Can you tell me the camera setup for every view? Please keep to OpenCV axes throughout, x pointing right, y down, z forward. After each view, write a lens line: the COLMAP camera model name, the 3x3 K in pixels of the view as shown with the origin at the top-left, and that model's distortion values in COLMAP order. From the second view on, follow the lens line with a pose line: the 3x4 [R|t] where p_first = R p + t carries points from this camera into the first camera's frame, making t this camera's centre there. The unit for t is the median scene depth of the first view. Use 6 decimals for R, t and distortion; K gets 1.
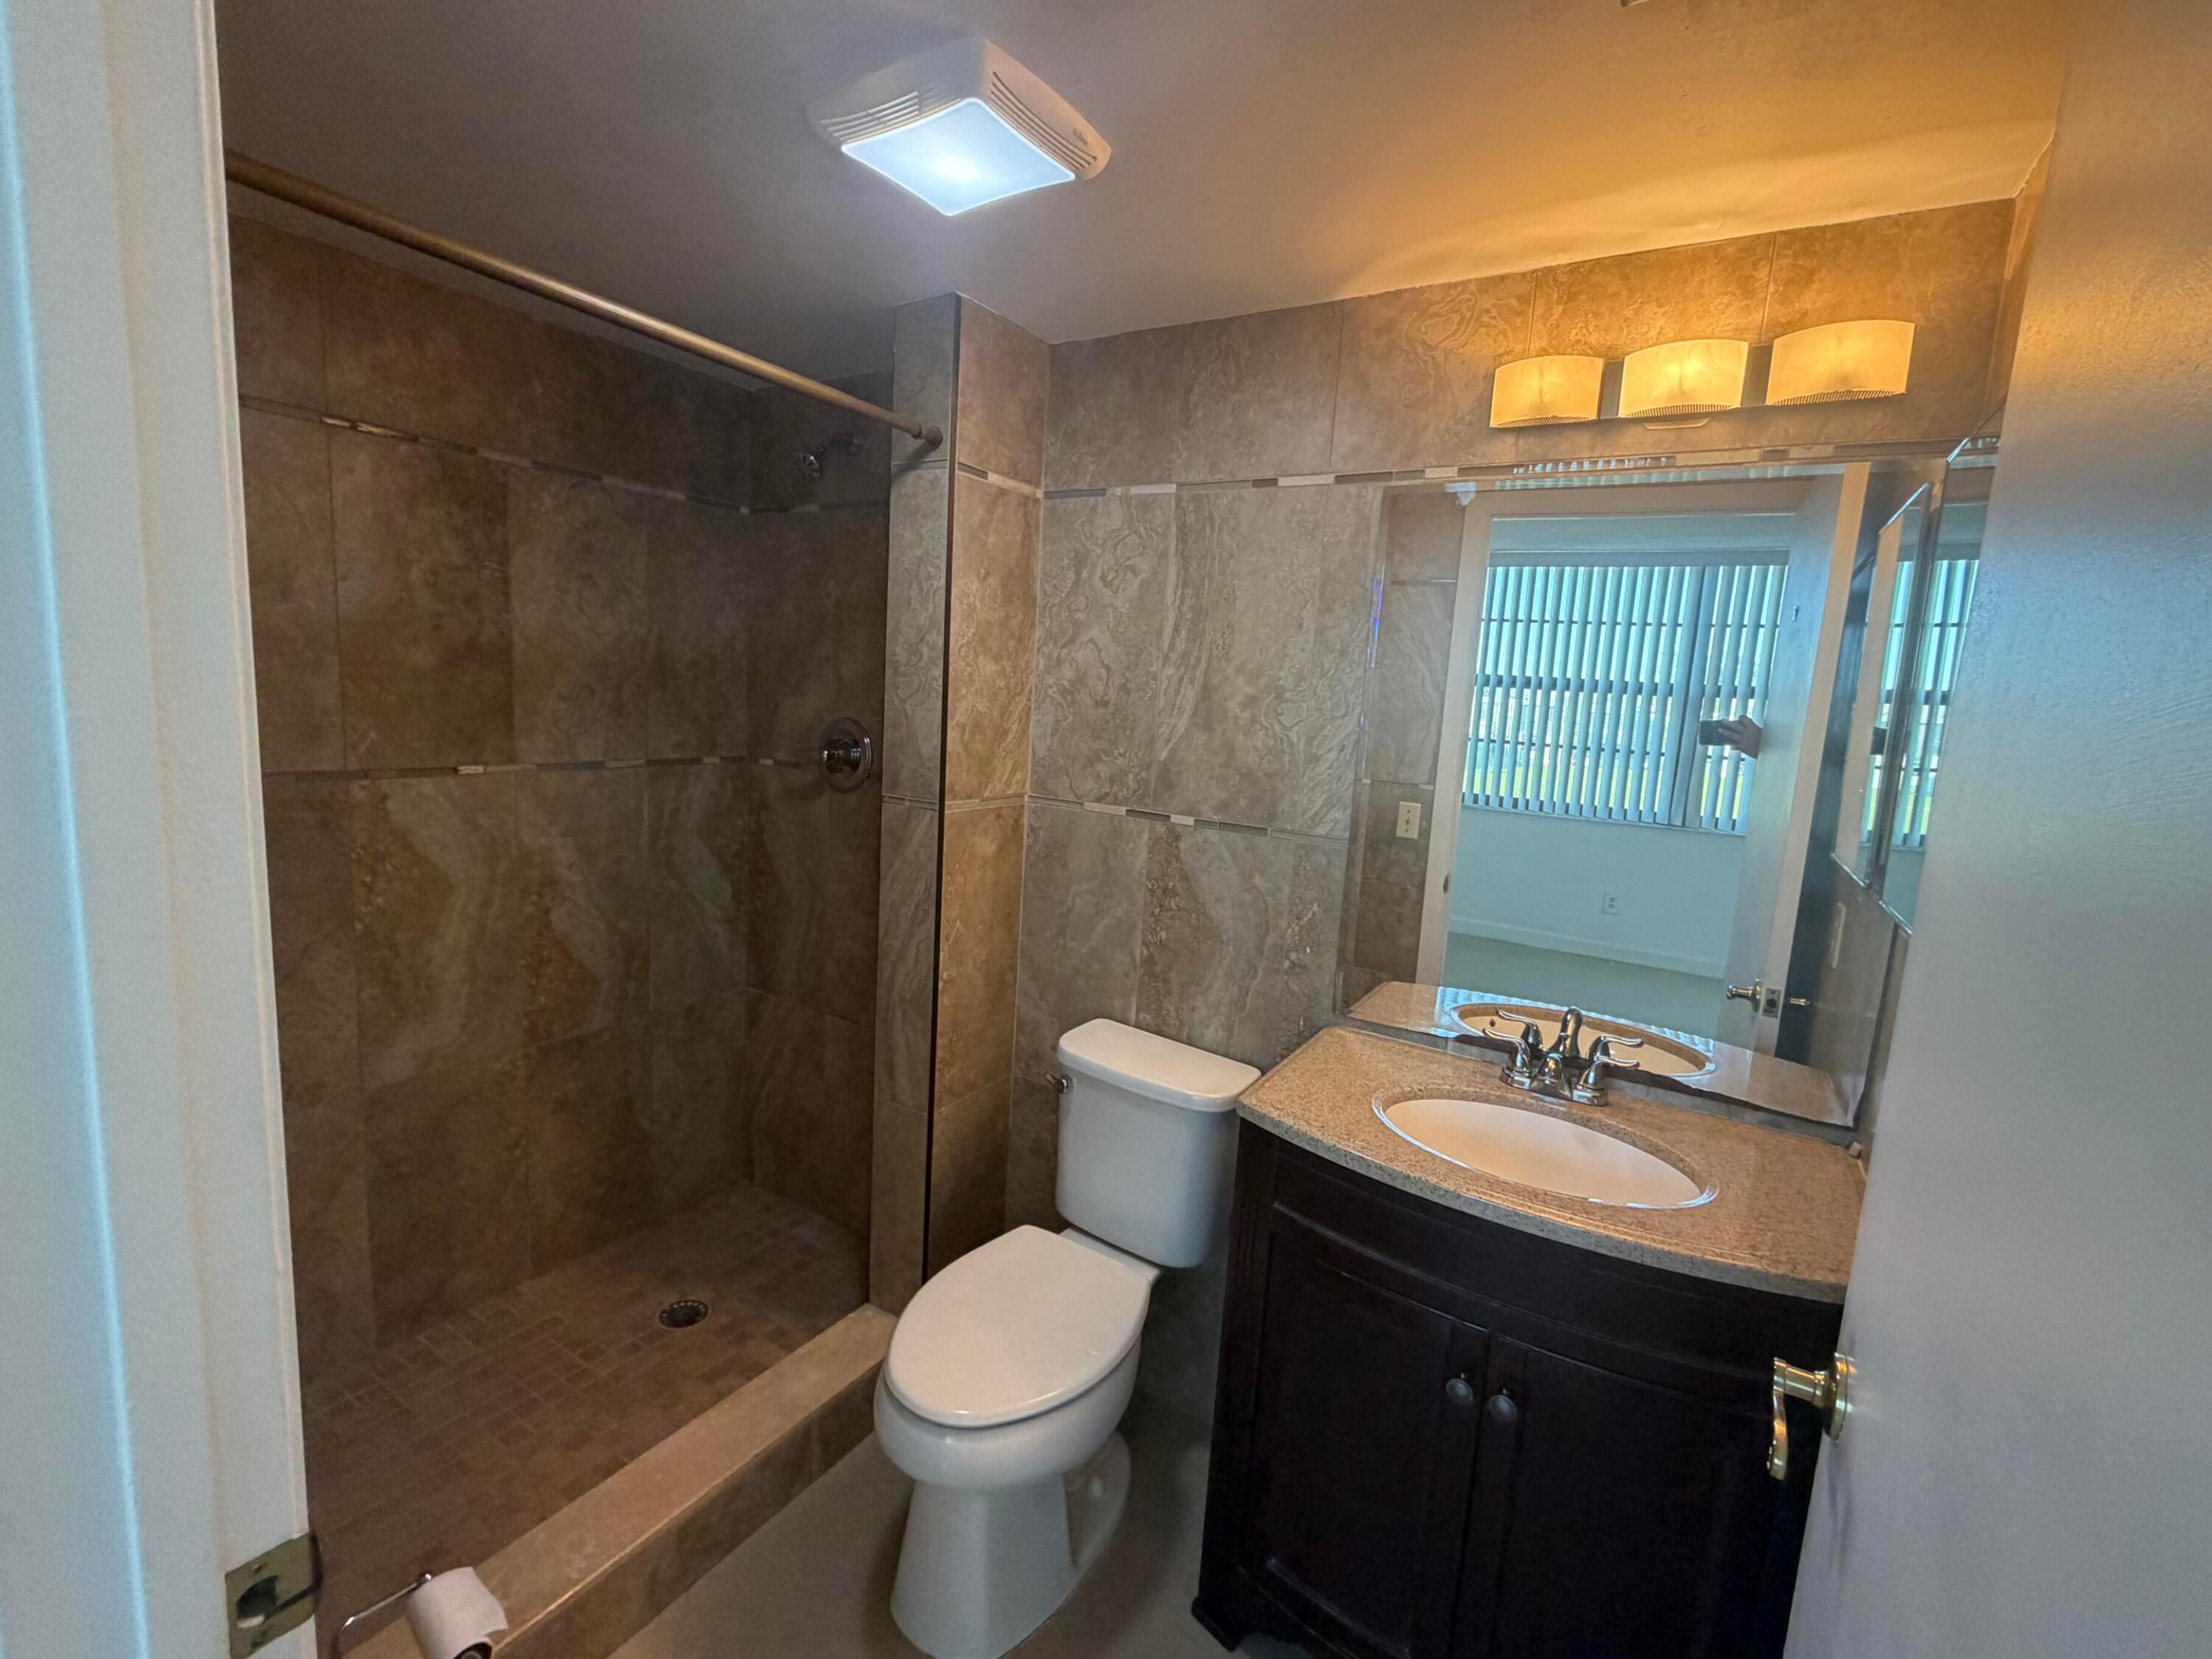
lens RADIAL K [[978.5, 0, 1110.4], [0, 978.5, 824.0], [0, 0, 1]] dist [0.001929, -0.000420]
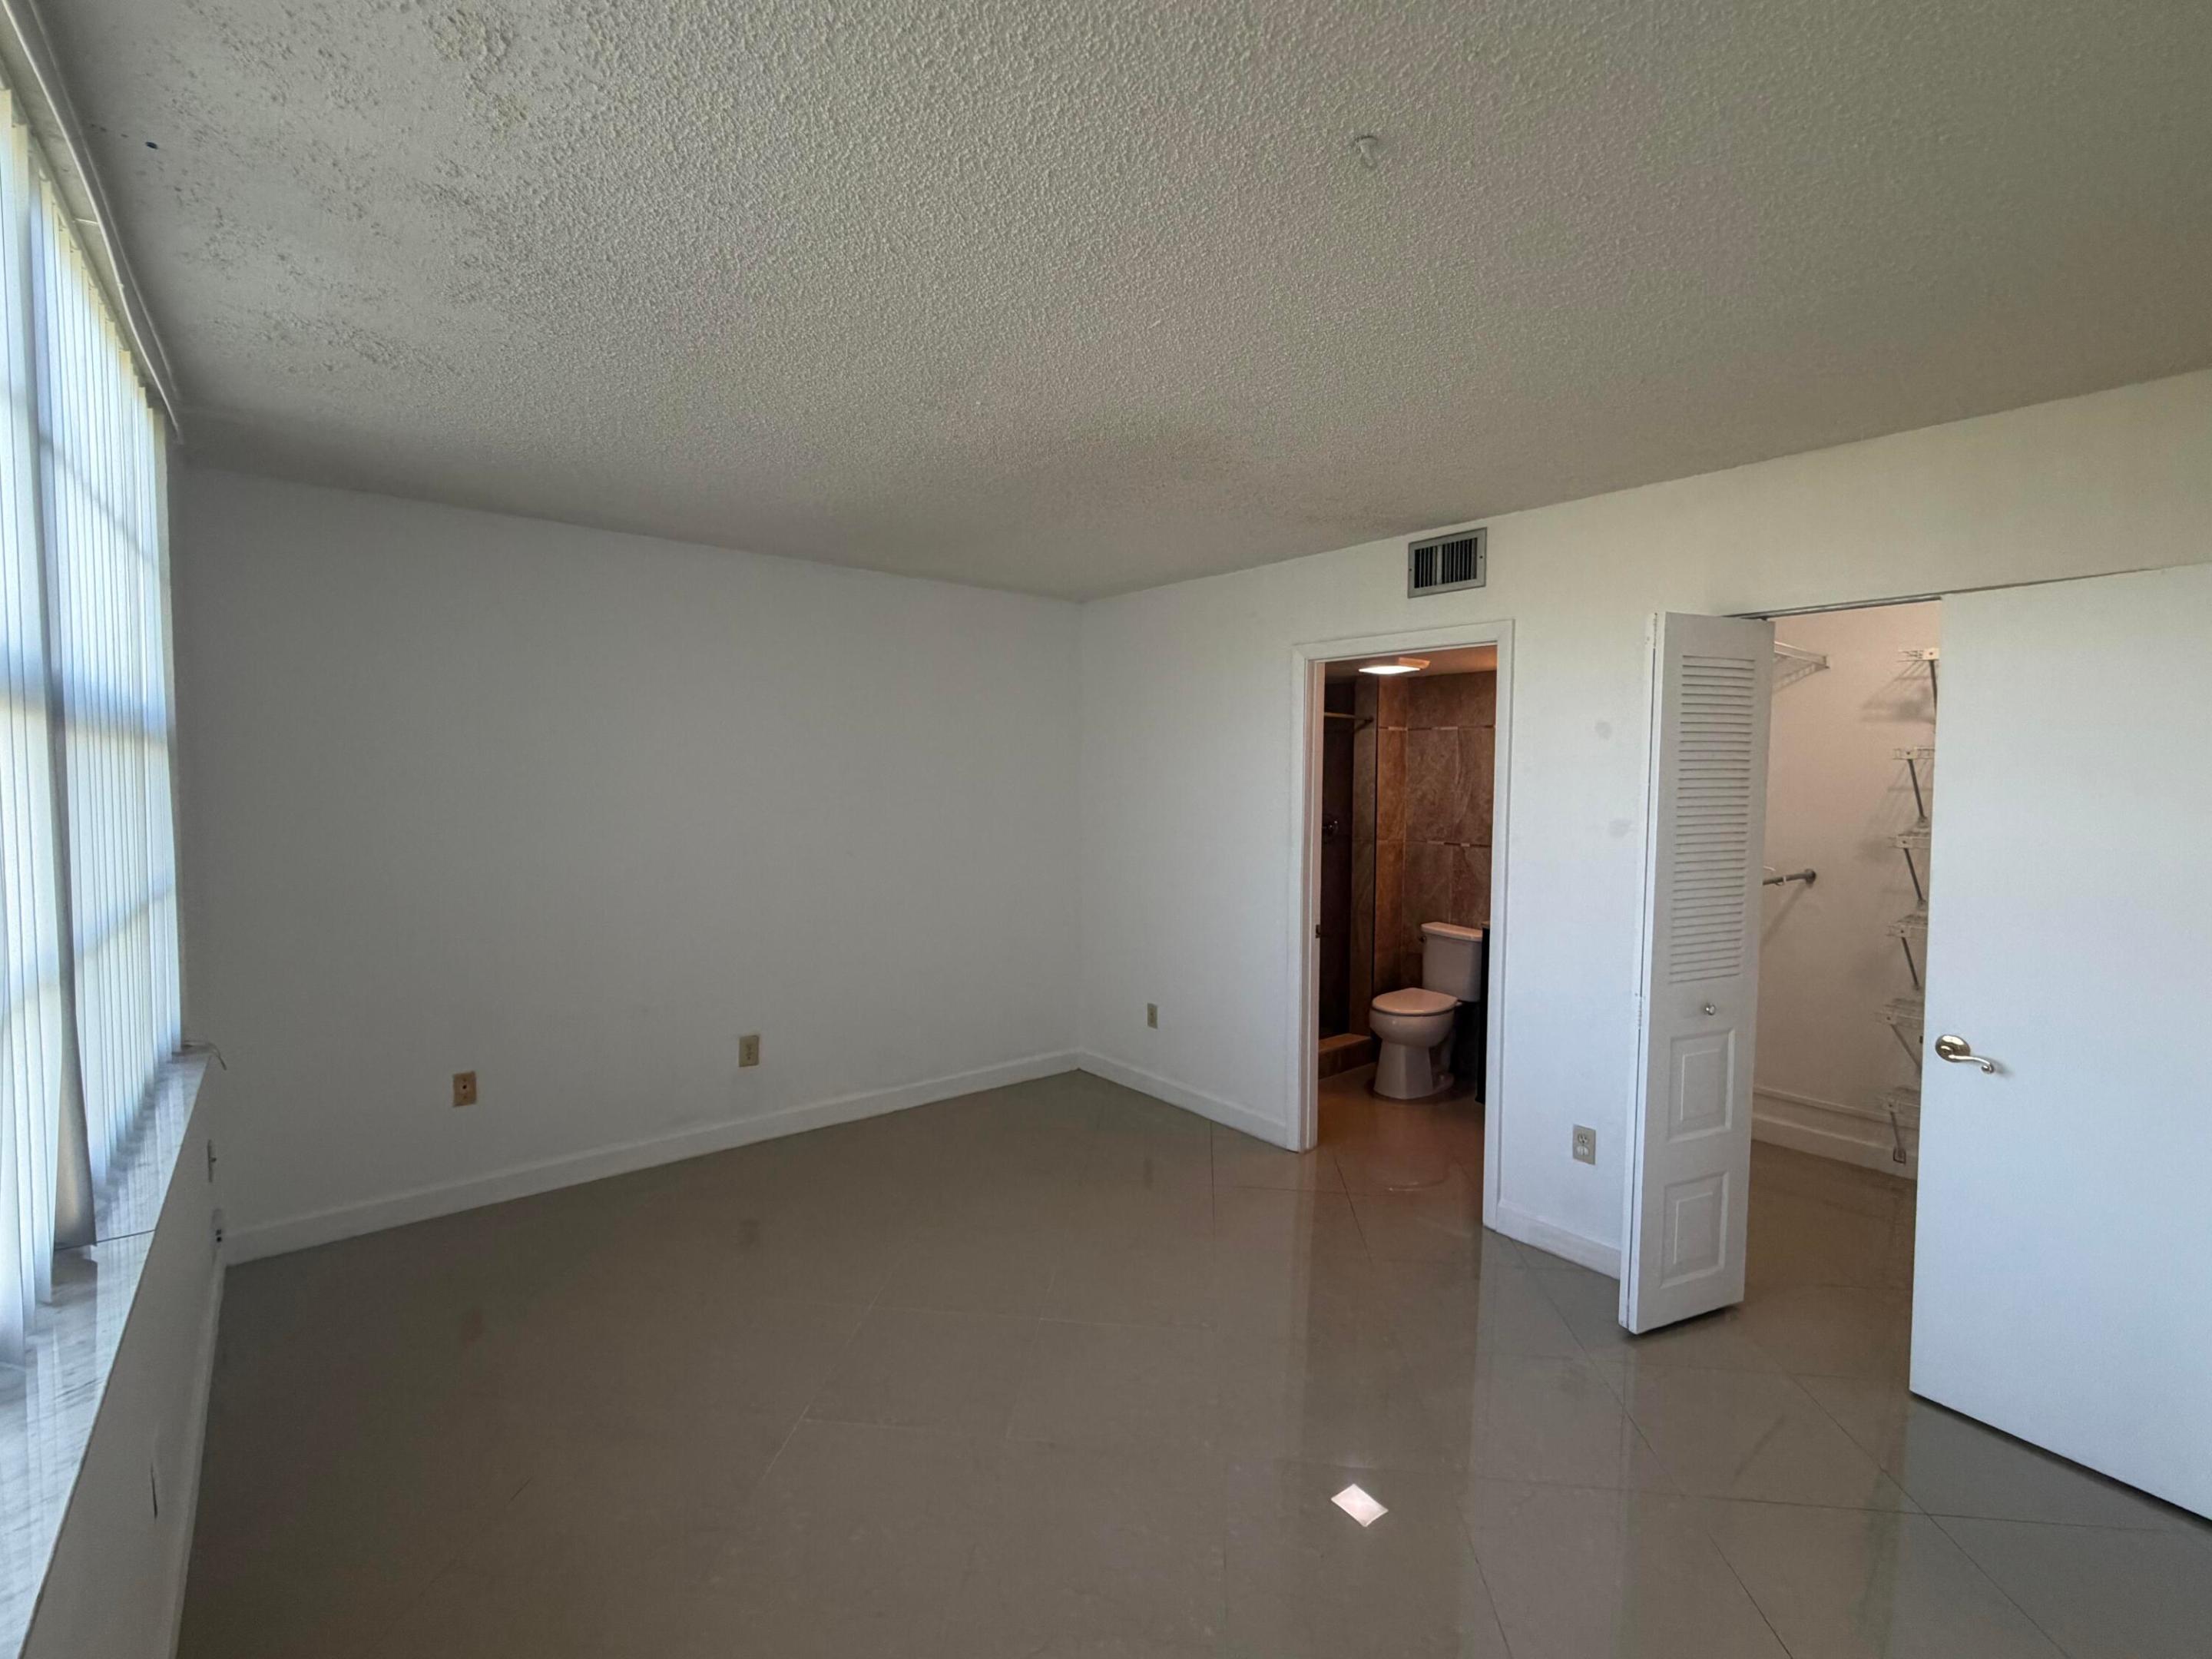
lens RADIAL K [[978.5, 0, 1104.9], [0, 978.5, 831.4], [0, 0, 1]] dist [0.001929, -0.000420]
pose [[0.944970, -0.037202, -0.325036, 0.011614], [0.004298, 0.994840, -0.101368, 0.231043], [0.327130, 0.094393, 0.940253, -1.908266]]
